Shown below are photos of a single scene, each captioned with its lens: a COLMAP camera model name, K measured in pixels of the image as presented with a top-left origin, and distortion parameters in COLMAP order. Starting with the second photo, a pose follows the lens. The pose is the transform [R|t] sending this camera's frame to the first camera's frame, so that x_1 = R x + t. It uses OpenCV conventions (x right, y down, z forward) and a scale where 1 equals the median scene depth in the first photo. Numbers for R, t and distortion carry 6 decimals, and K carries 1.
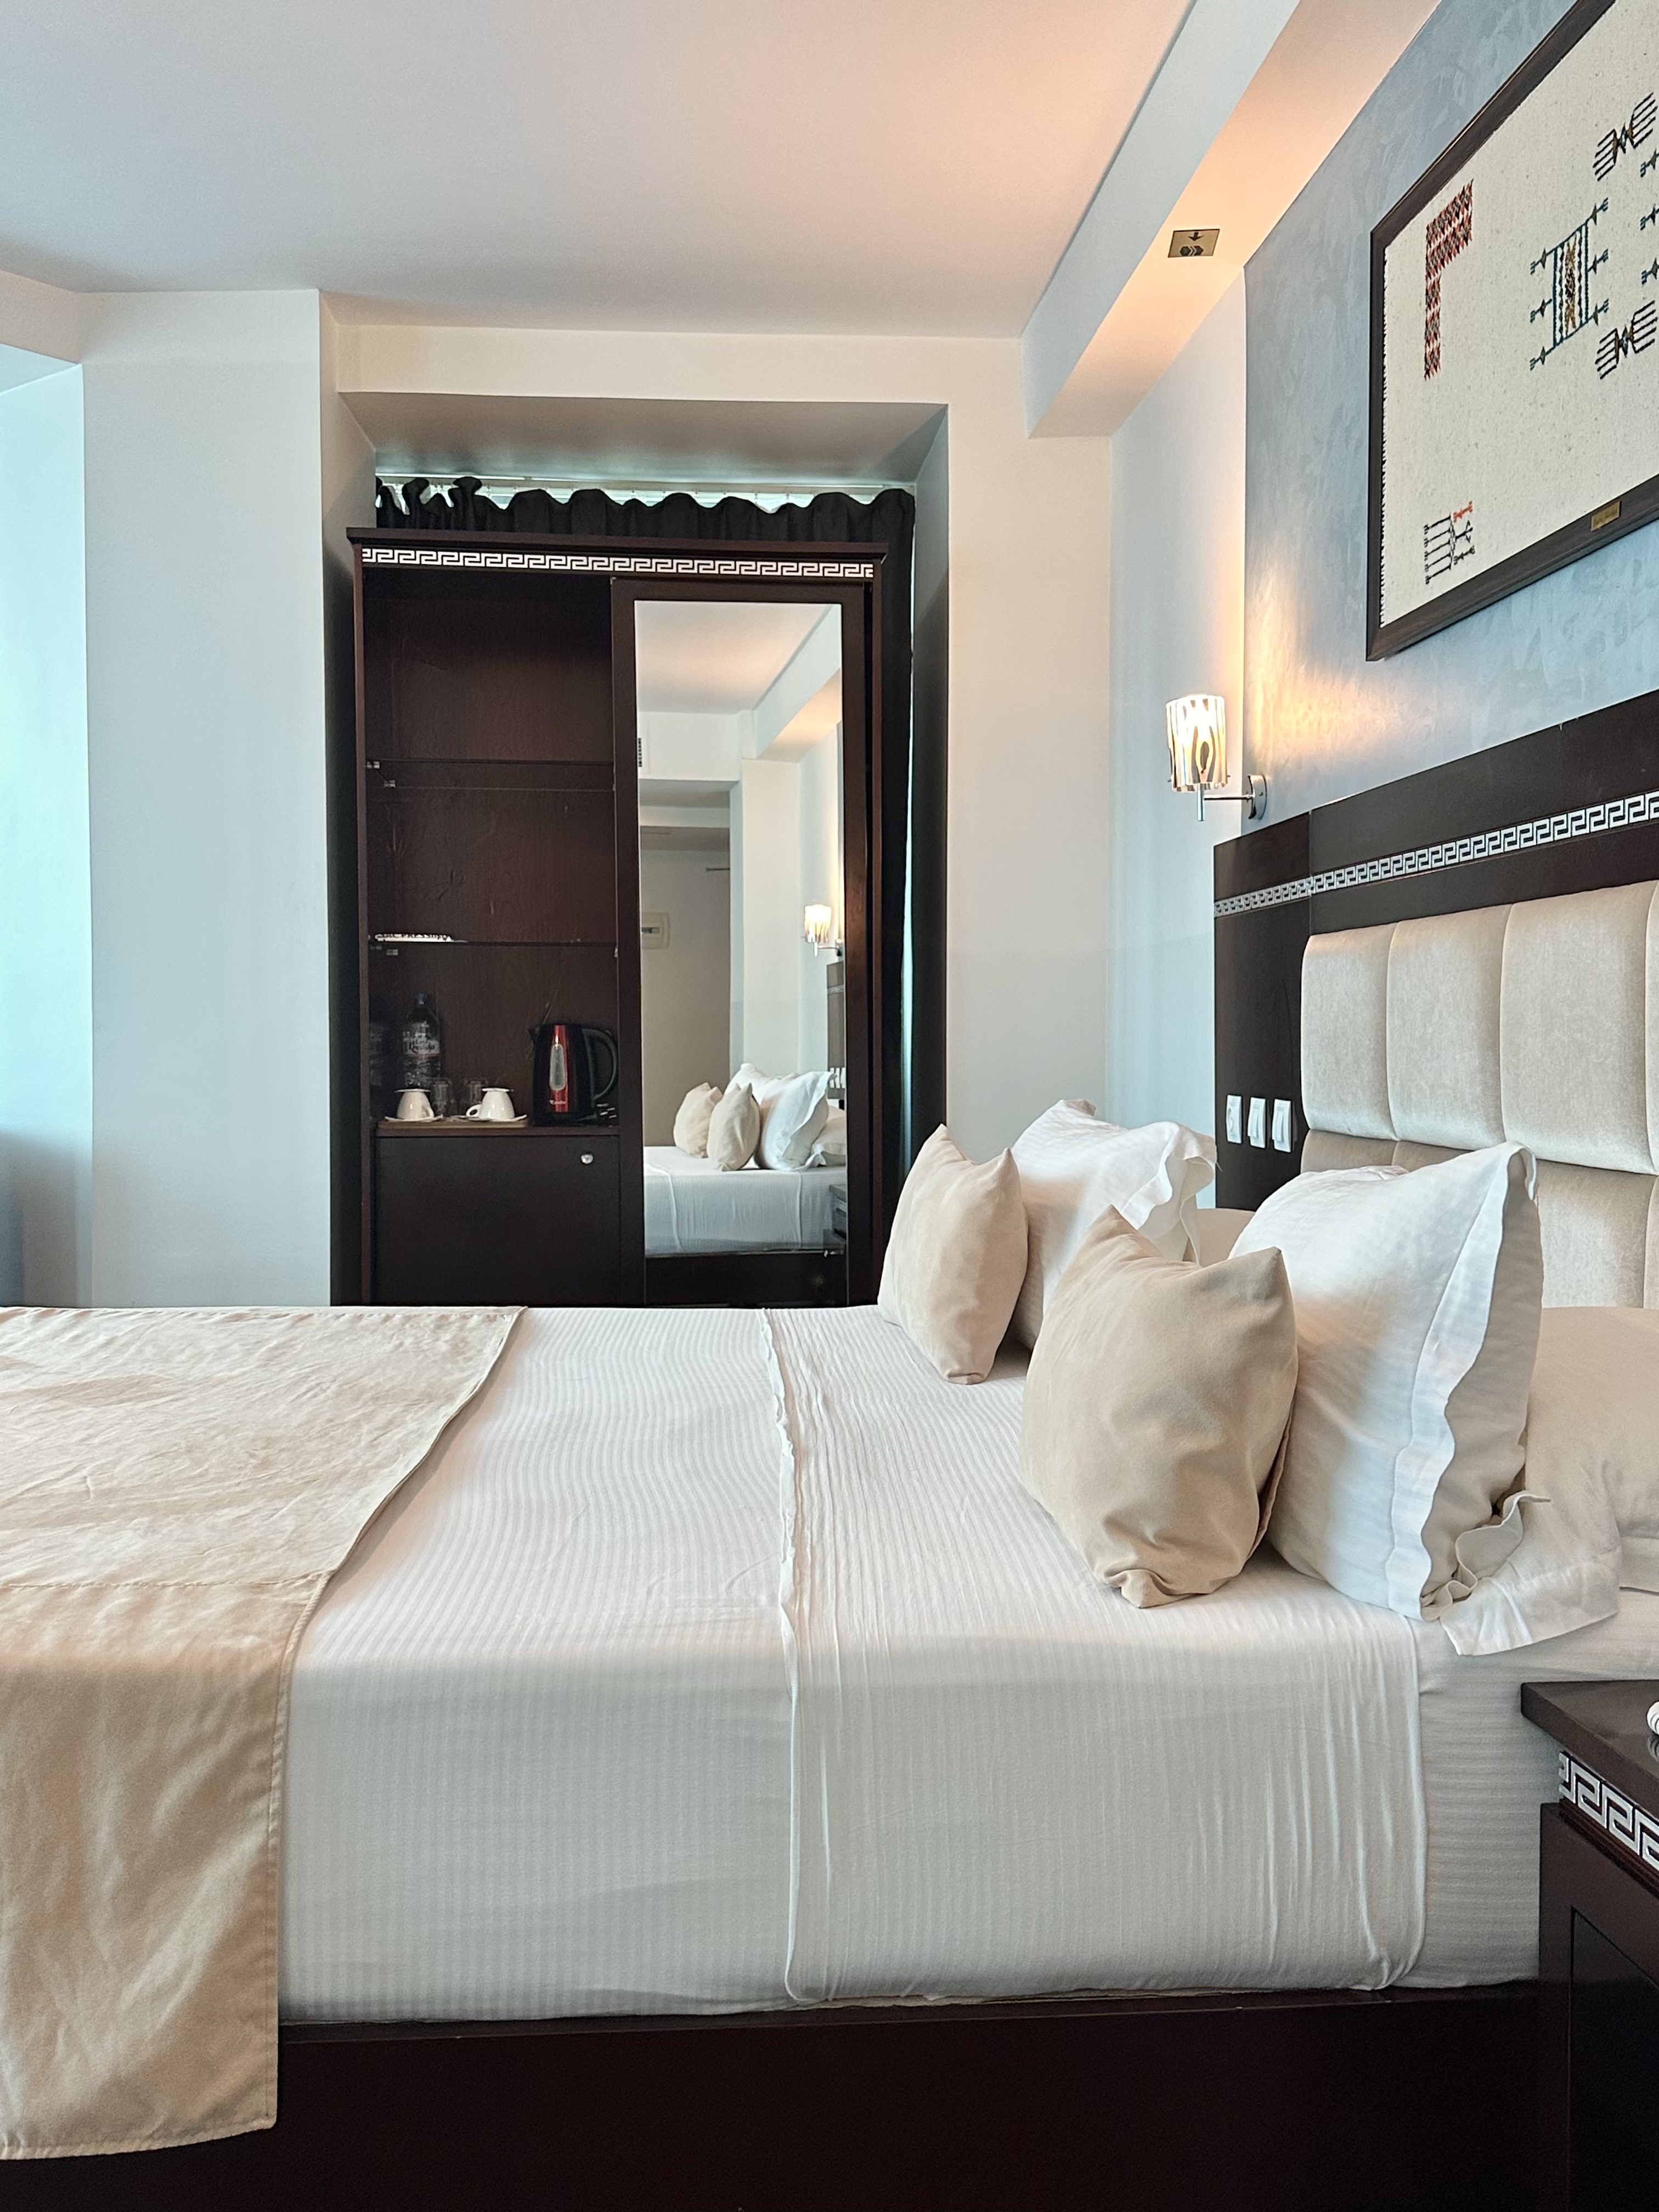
lens RADIAL K [[2129.9, 0, 829.5], [0, 2129.9, 1106.0], [0, 0, 1]] dist [0.119585, -0.294419]
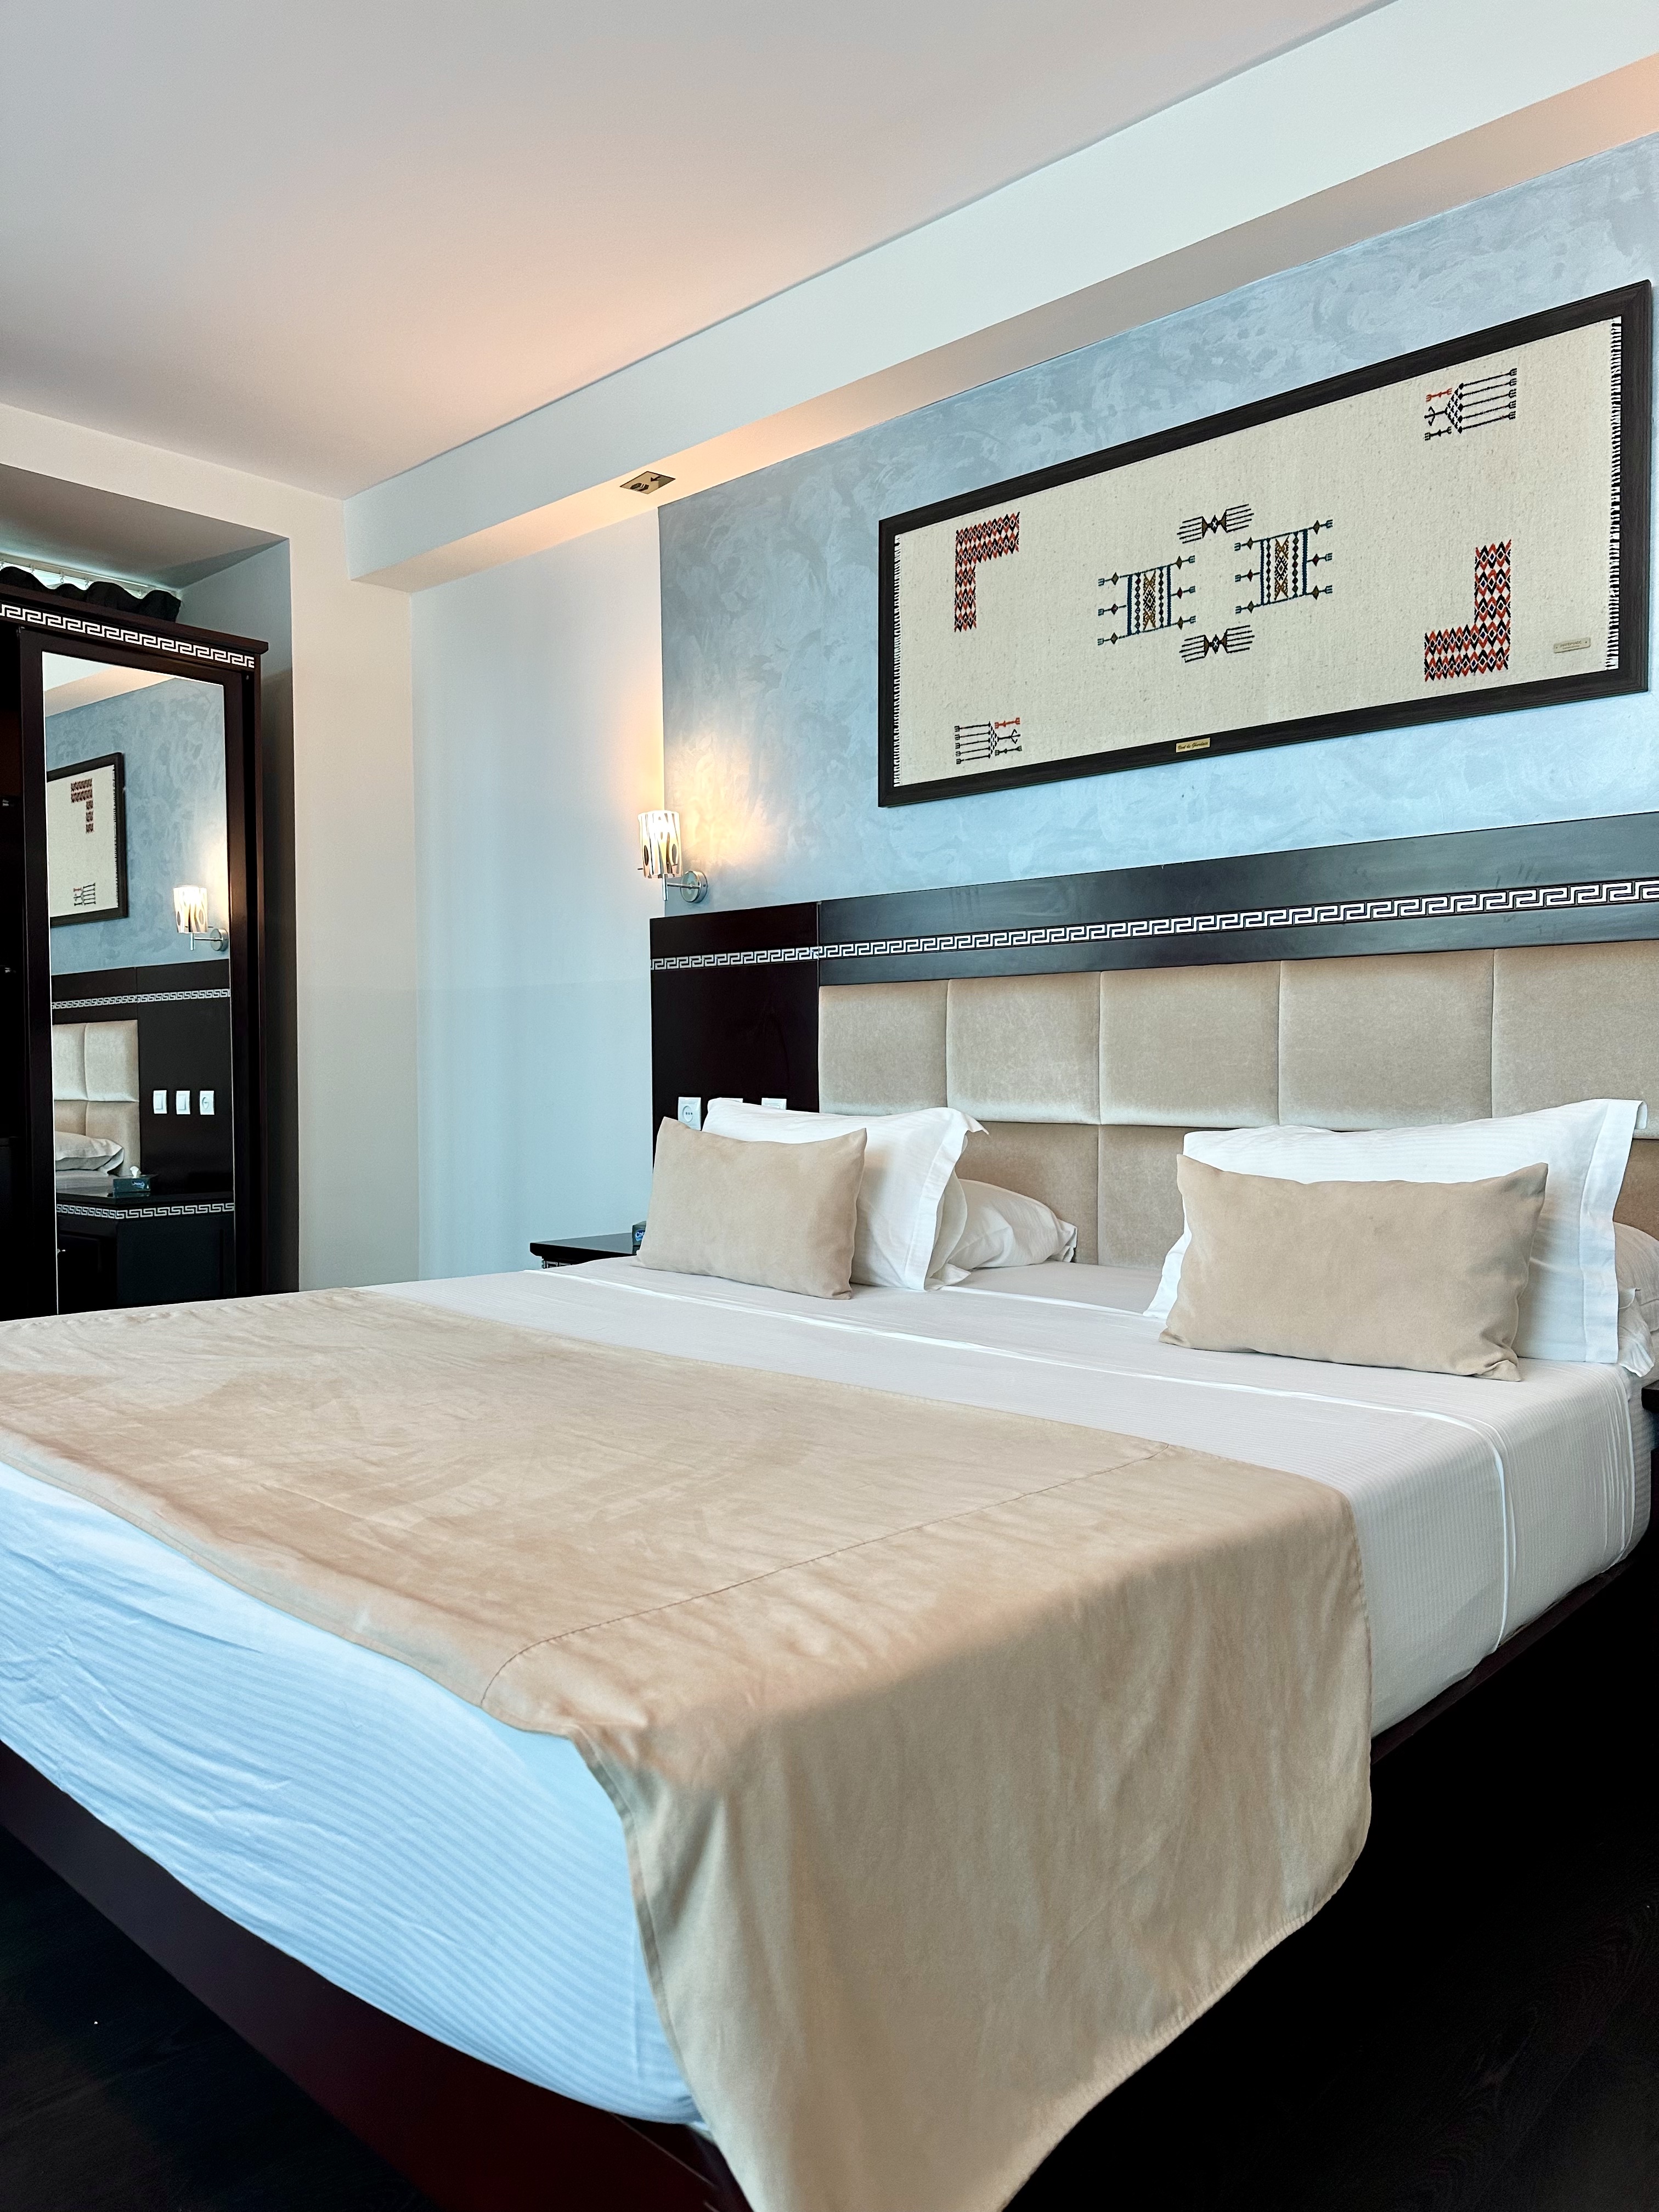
lens RADIAL K [[1540.4, 0, 829.5], [0, 1540.4, 1106.0], [0, 0, 1]] dist [0.122822, -0.231839]
pose [[0.731696, -0.005221, 0.681611, -0.535165], [0.014392, 0.999866, -0.007791, 0.011390], [-0.681479, 0.015511, 0.731673, 0.239651]]
